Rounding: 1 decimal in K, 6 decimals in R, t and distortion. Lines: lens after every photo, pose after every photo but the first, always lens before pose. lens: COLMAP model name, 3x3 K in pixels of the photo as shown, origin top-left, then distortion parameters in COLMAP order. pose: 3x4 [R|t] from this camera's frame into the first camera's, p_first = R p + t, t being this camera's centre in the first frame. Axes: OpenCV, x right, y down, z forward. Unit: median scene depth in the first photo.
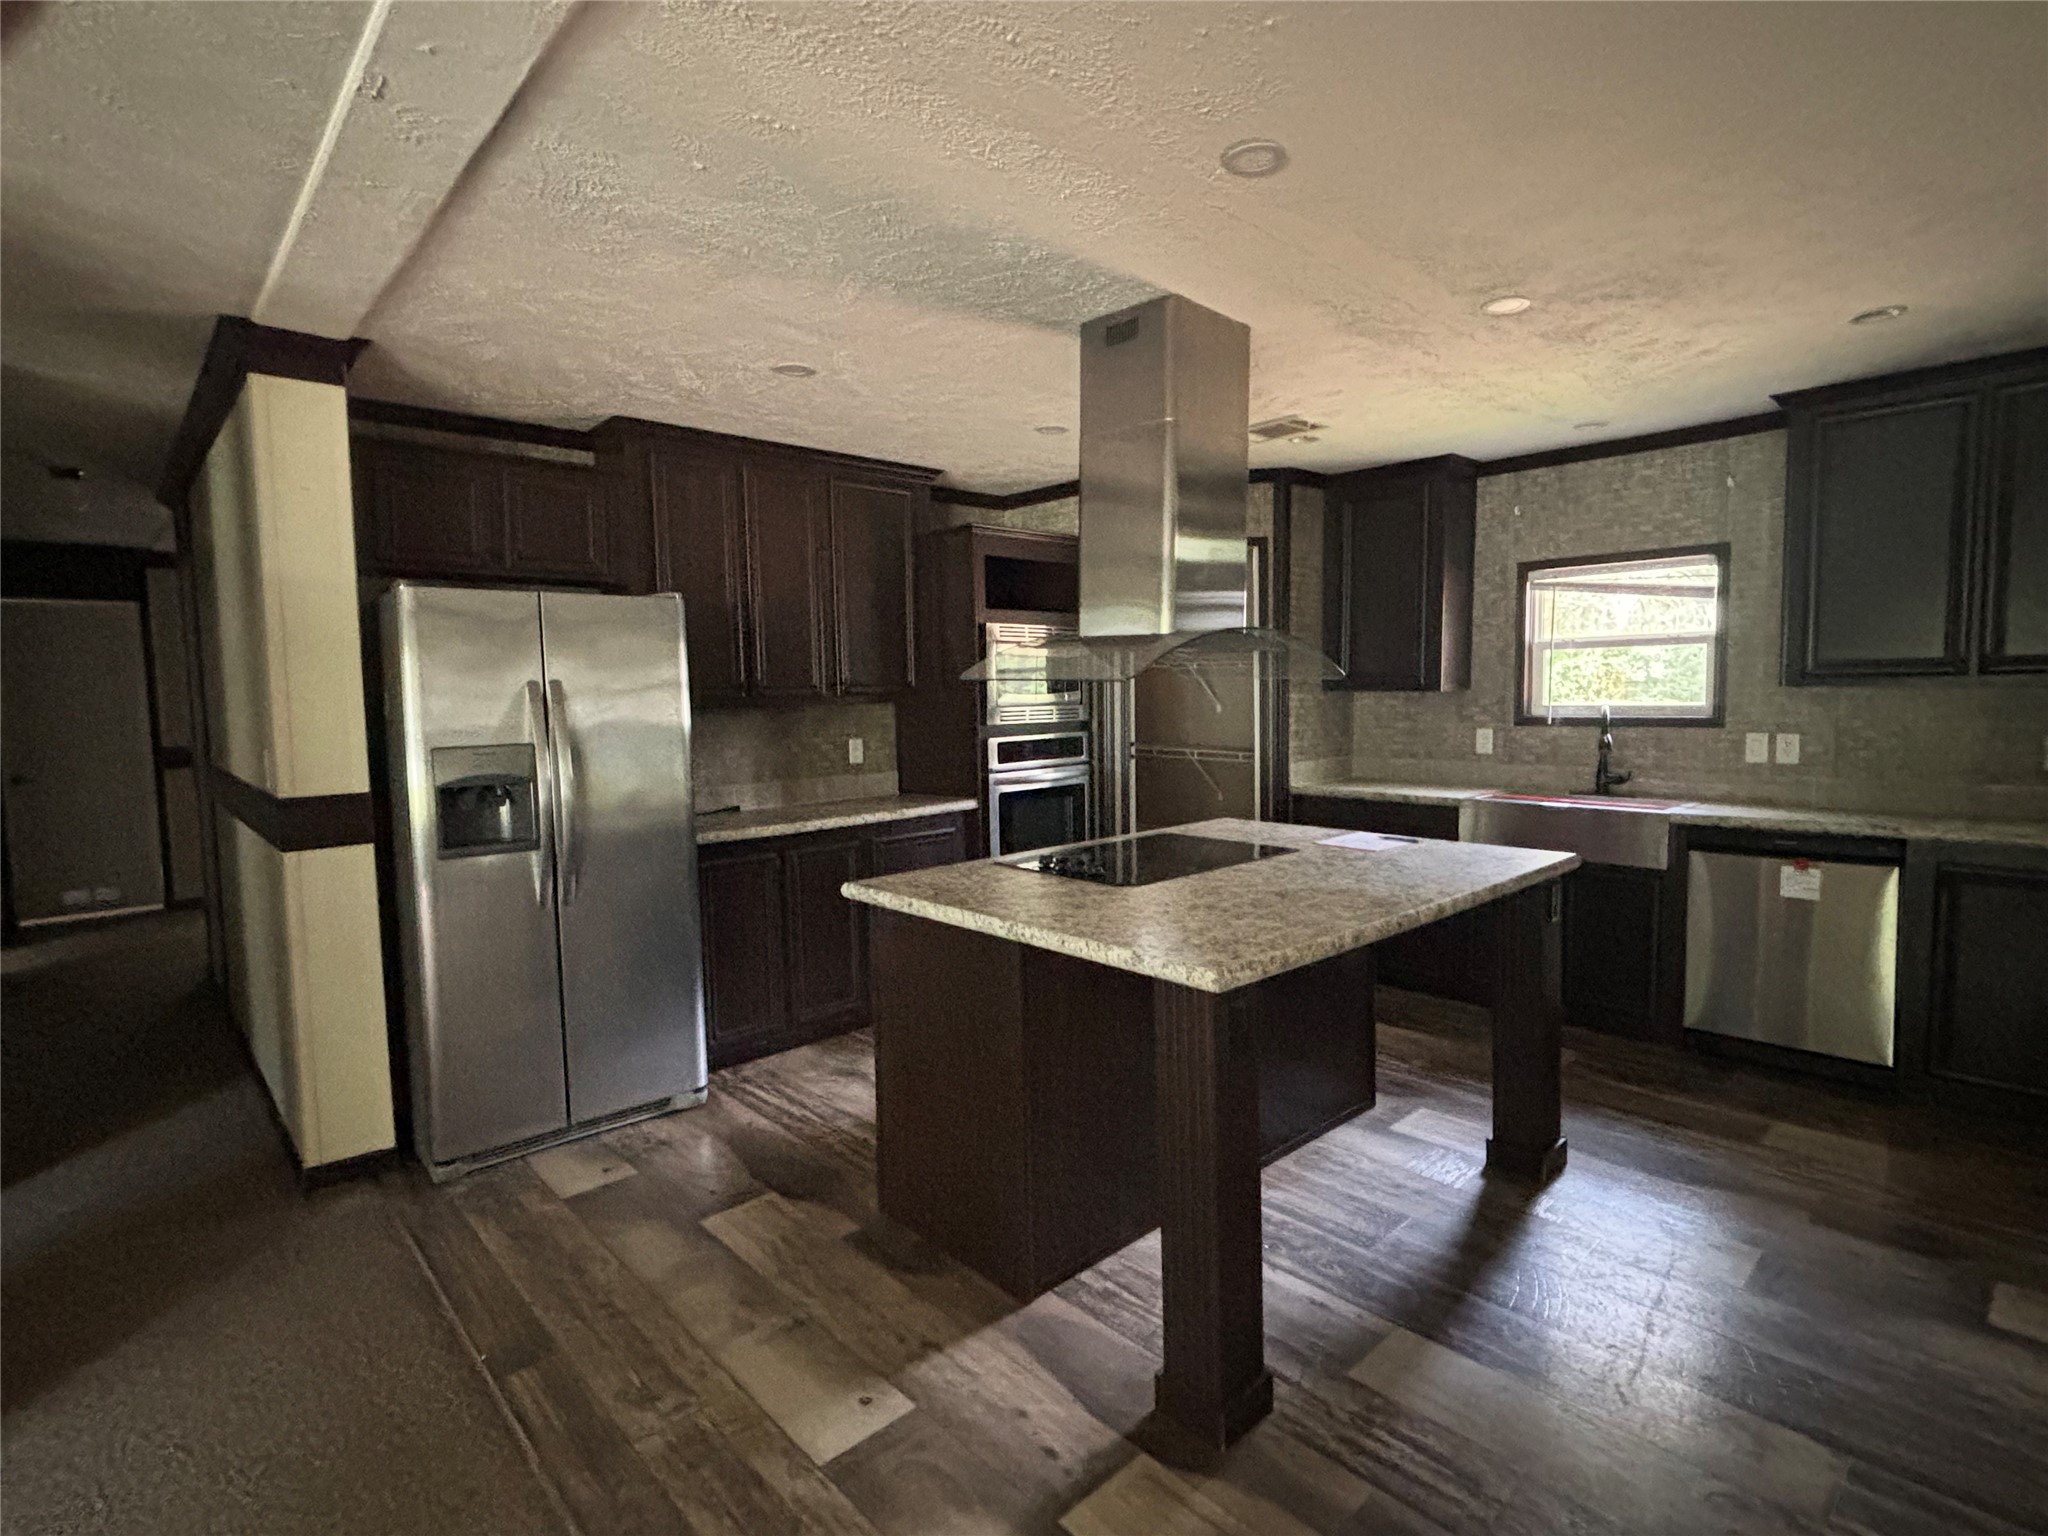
lens RADIAL K [[993.7, 0, 1019.6], [0, 993.7, 761.5], [0, 0, 1]] dist [0.003720, -0.007539]
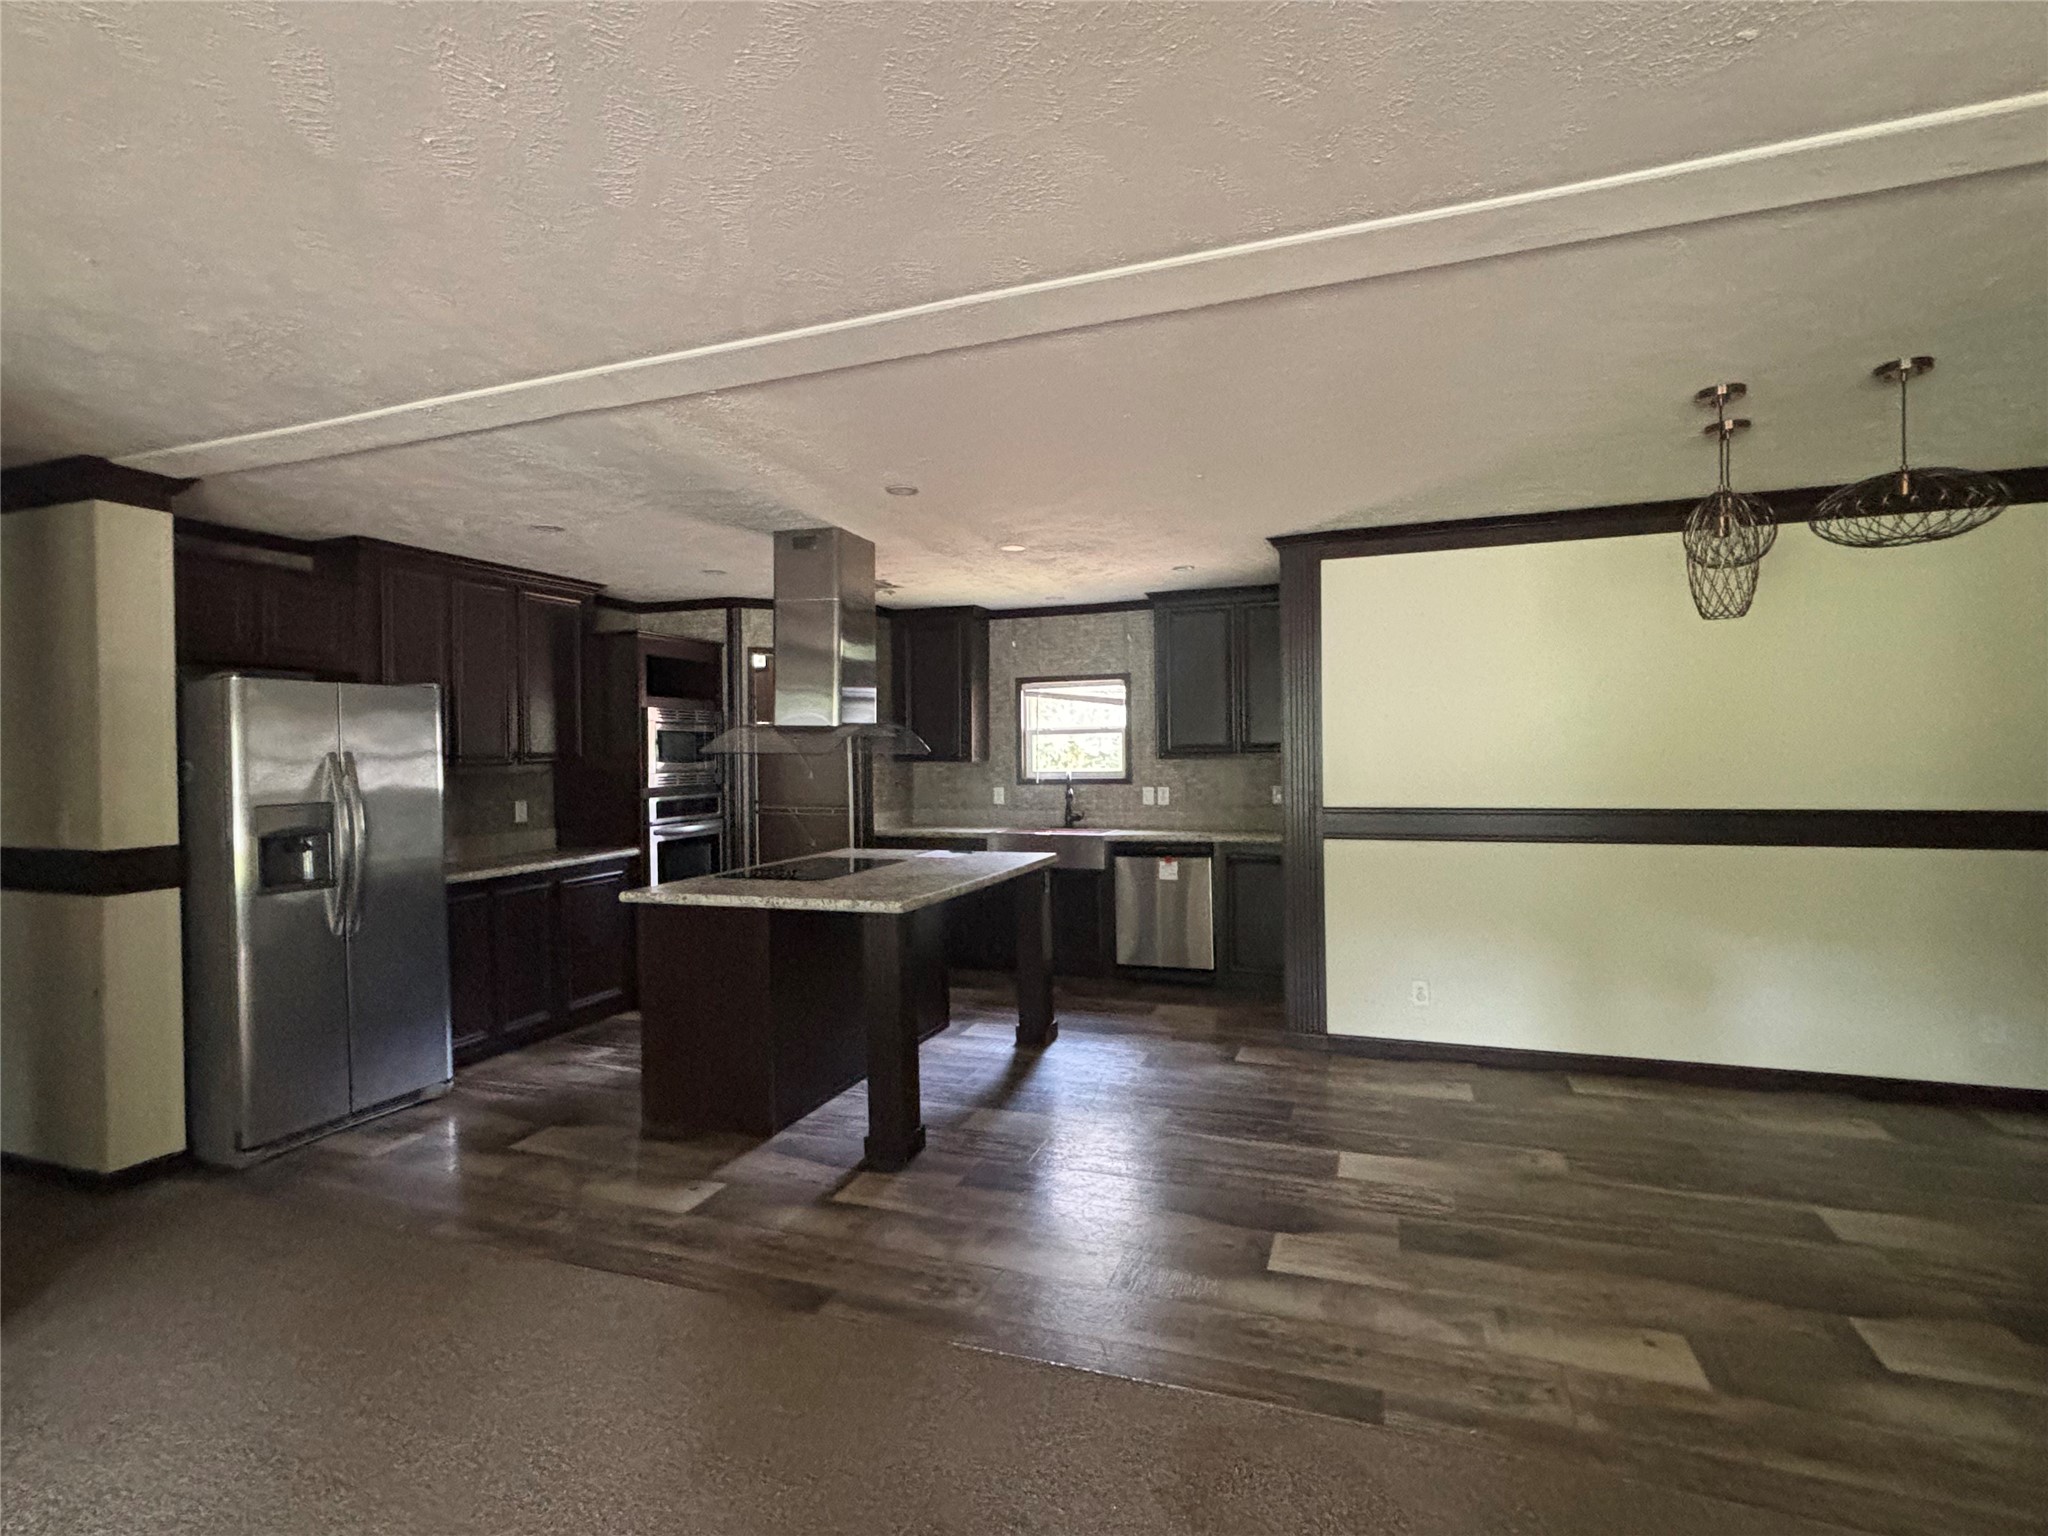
lens RADIAL K [[993.7, 0, 1019.6], [0, 993.7, 761.5], [0, 0, 1]] dist [0.003720, -0.007539]
pose [[0.887070, 0.001633, 0.461632, -0.260732], [0.031096, 0.997511, -0.063283, 0.032631], [-0.460586, 0.070491, 0.884811, -0.452794]]
